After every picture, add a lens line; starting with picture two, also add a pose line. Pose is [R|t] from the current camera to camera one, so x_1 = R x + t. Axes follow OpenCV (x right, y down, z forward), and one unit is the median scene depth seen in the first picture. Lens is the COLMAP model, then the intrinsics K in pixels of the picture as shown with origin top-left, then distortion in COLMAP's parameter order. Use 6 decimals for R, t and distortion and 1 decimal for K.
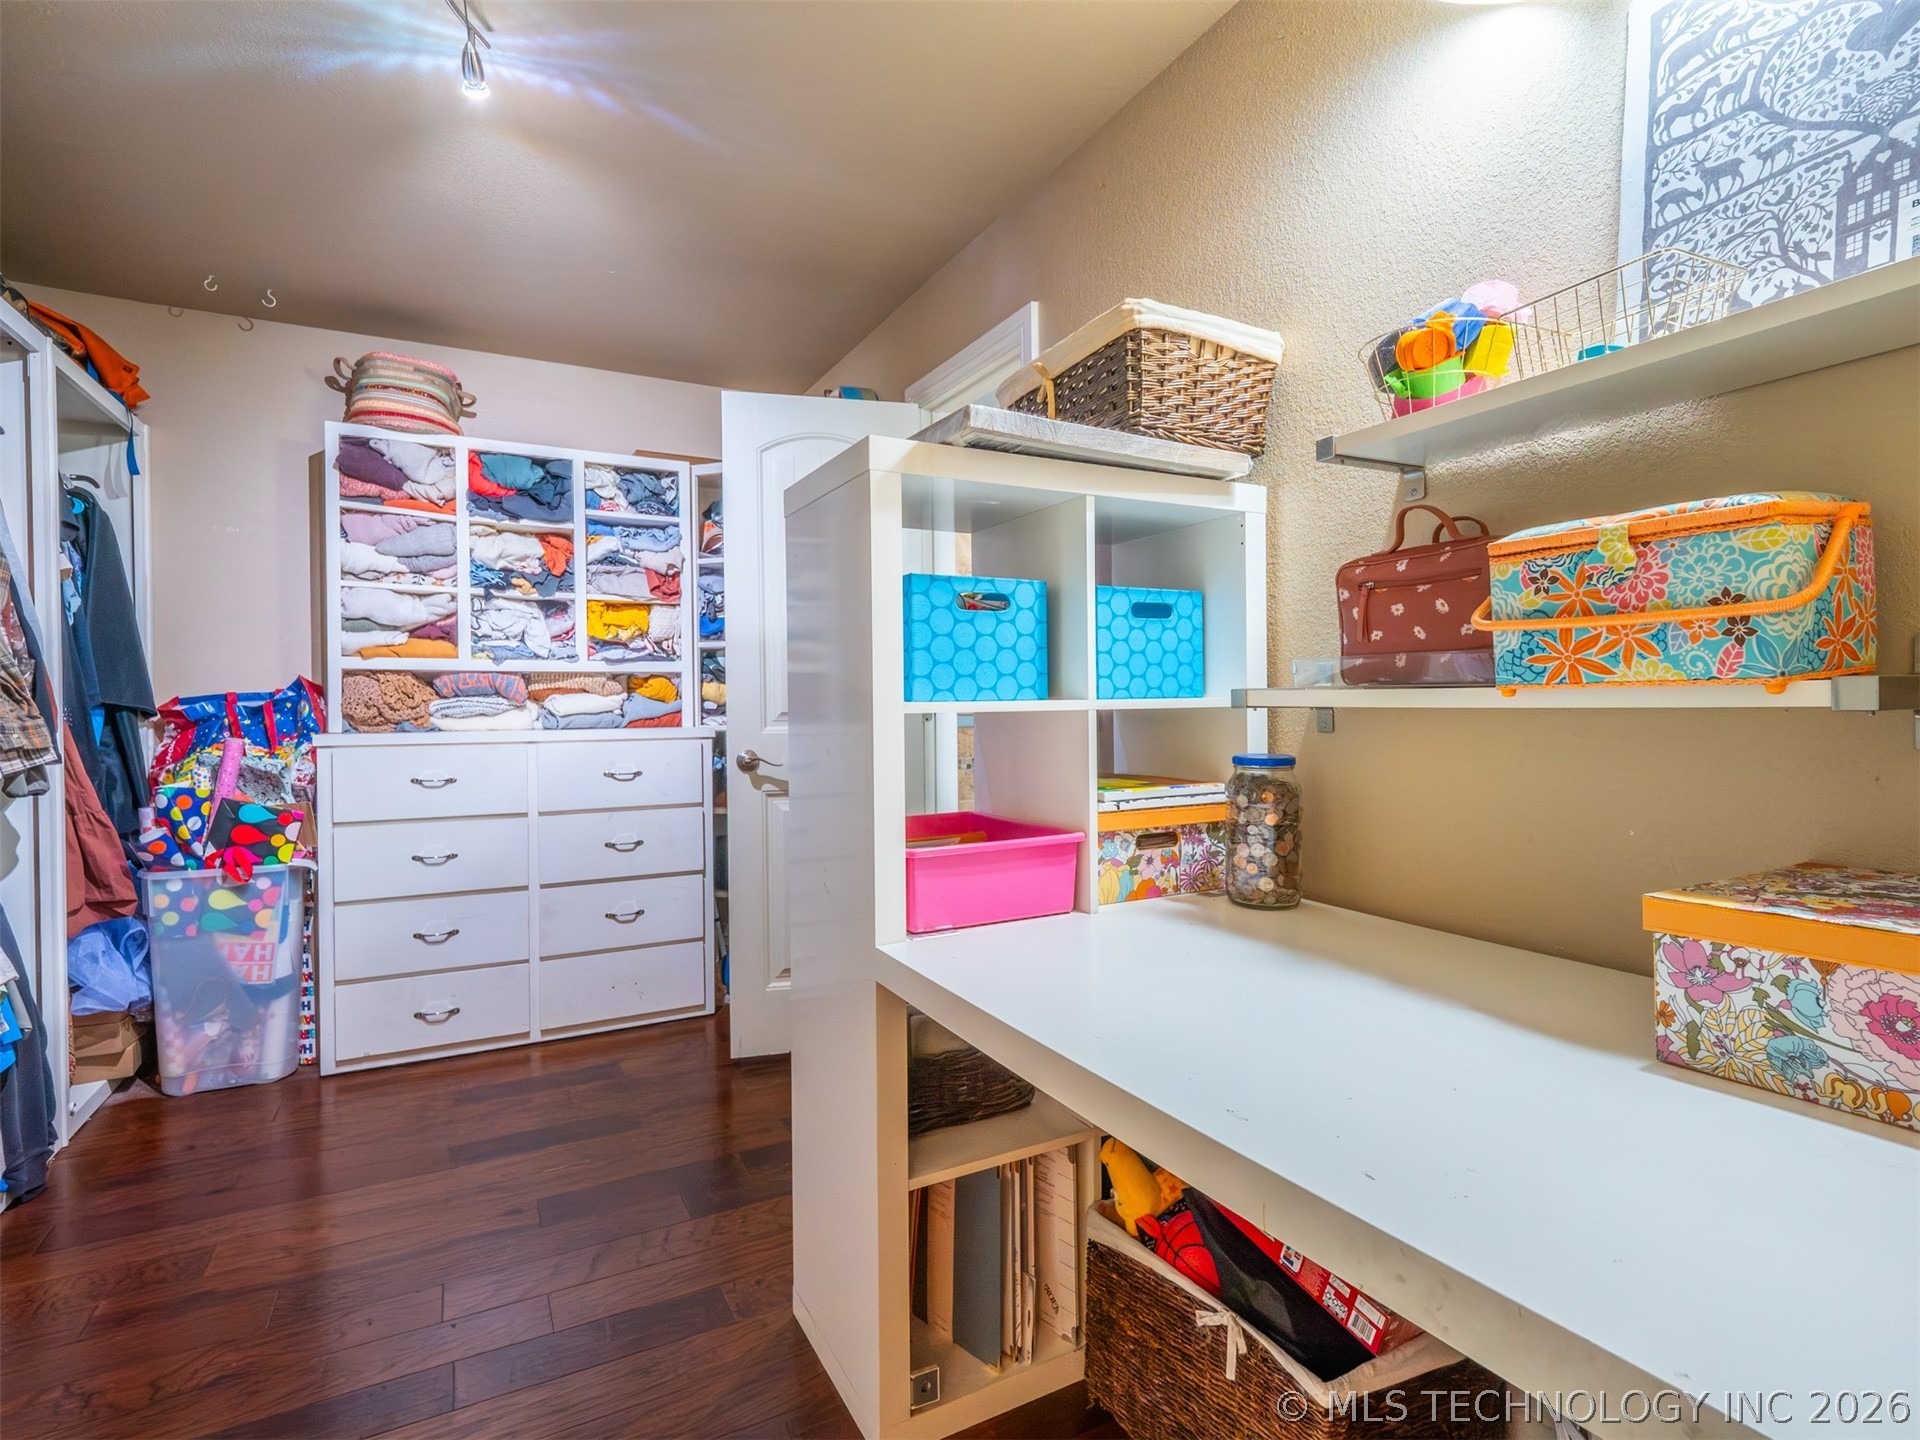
lens RADIAL K [[941.9, 0, 958.0], [0, 941.9, 712.4], [0, 0, 1]] dist [0.001792, -0.005531]
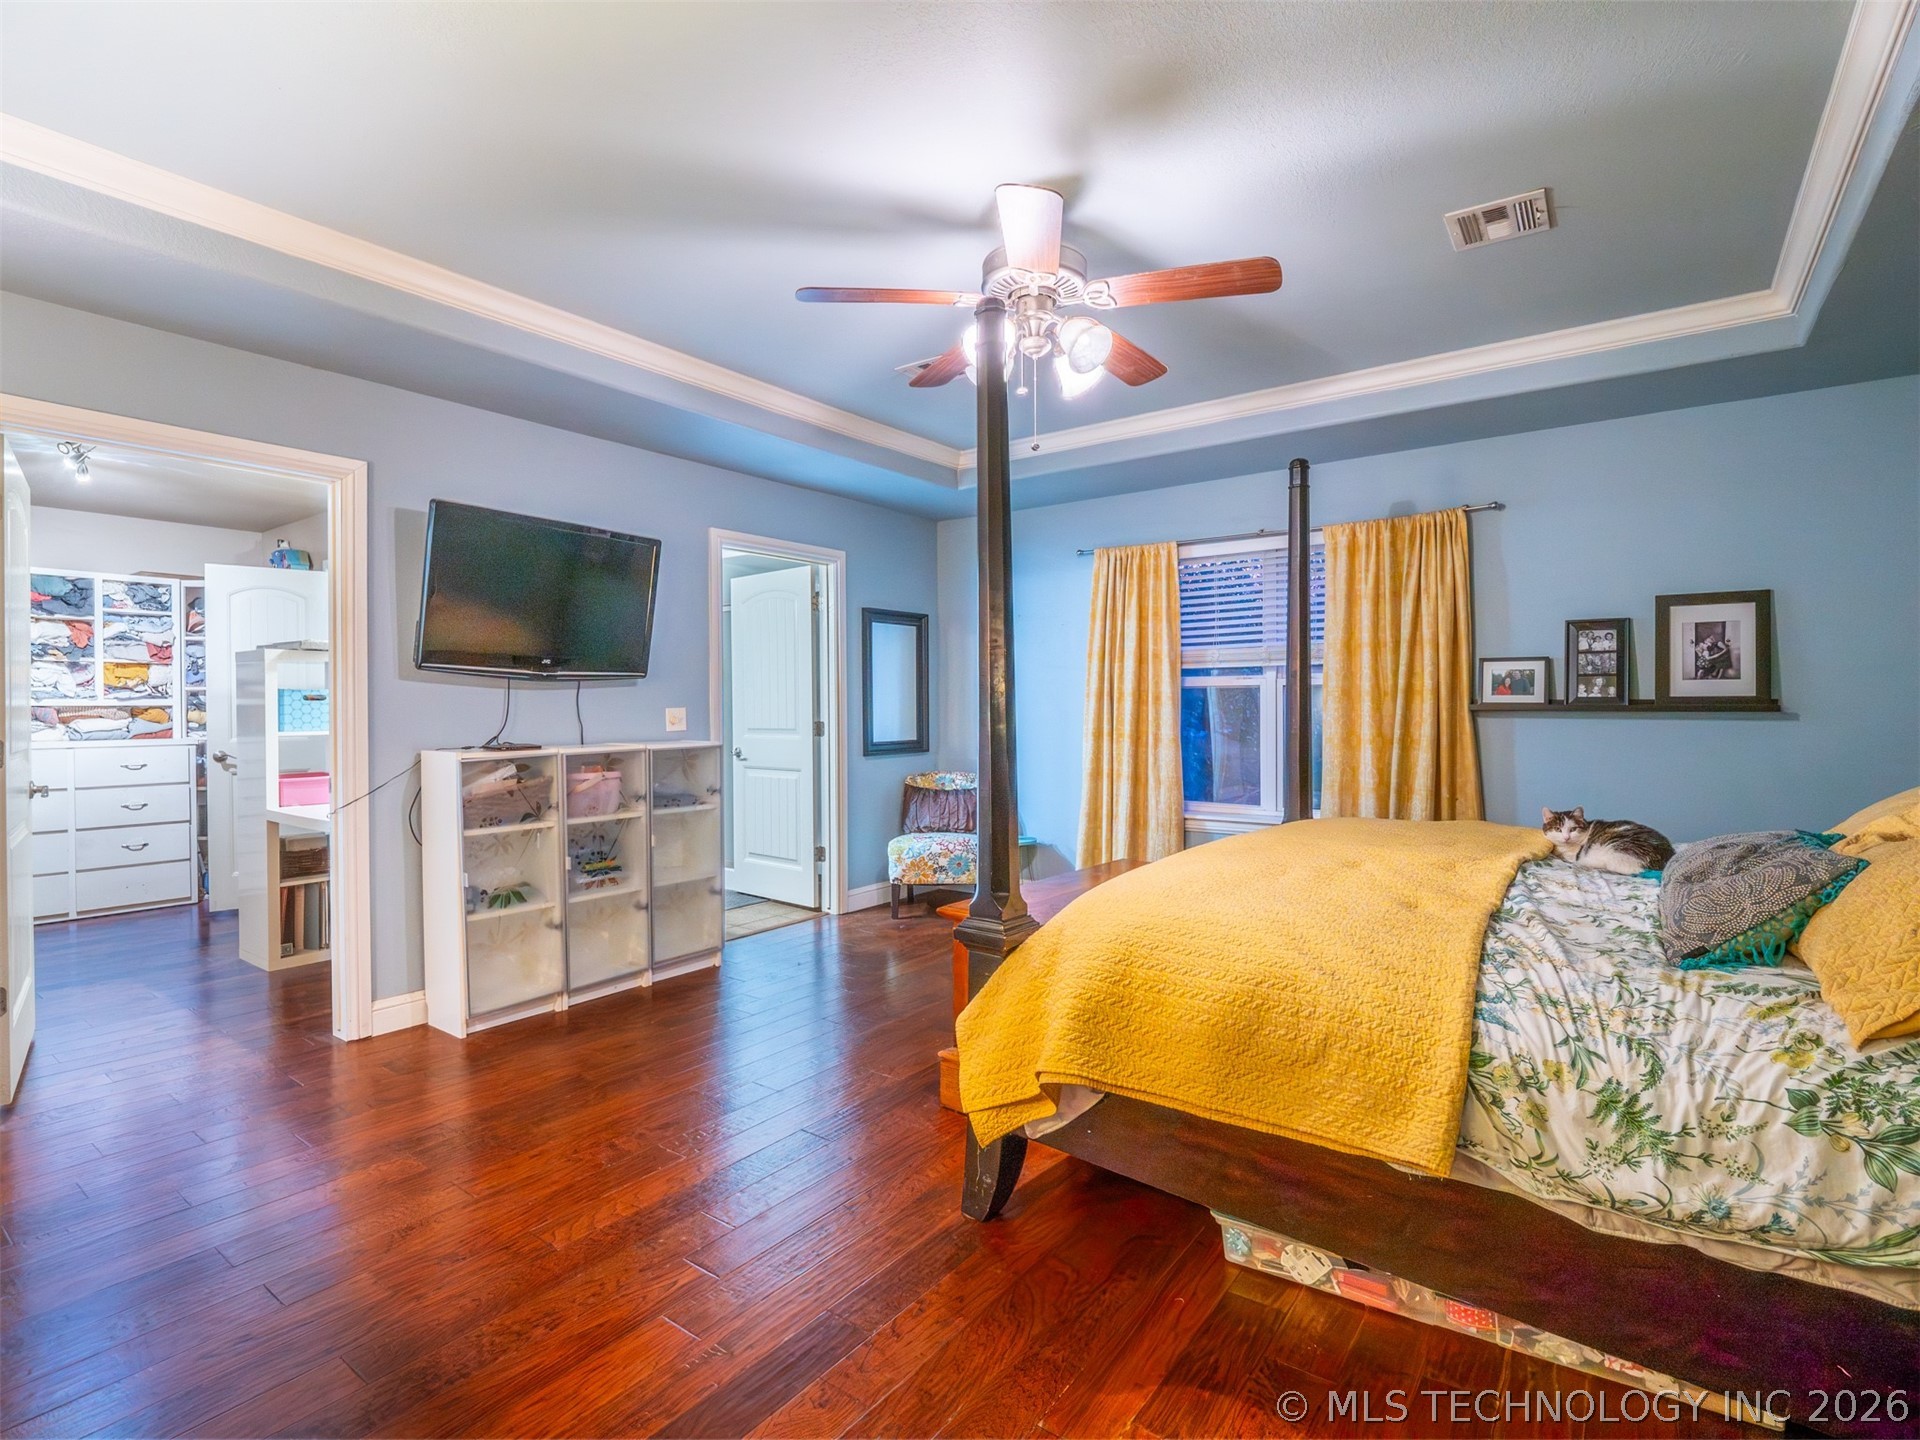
lens RADIAL K [[941.9, 0, 937.3], [0, 941.9, 712.5], [0, 0, 1]] dist [0.001792, -0.005531]
pose [[0.911388, 0.002895, 0.411538, 0.352738], [-0.001743, 0.999993, -0.003176, -0.038124], [-0.411544, 0.002177, 0.911387, -1.490992]]
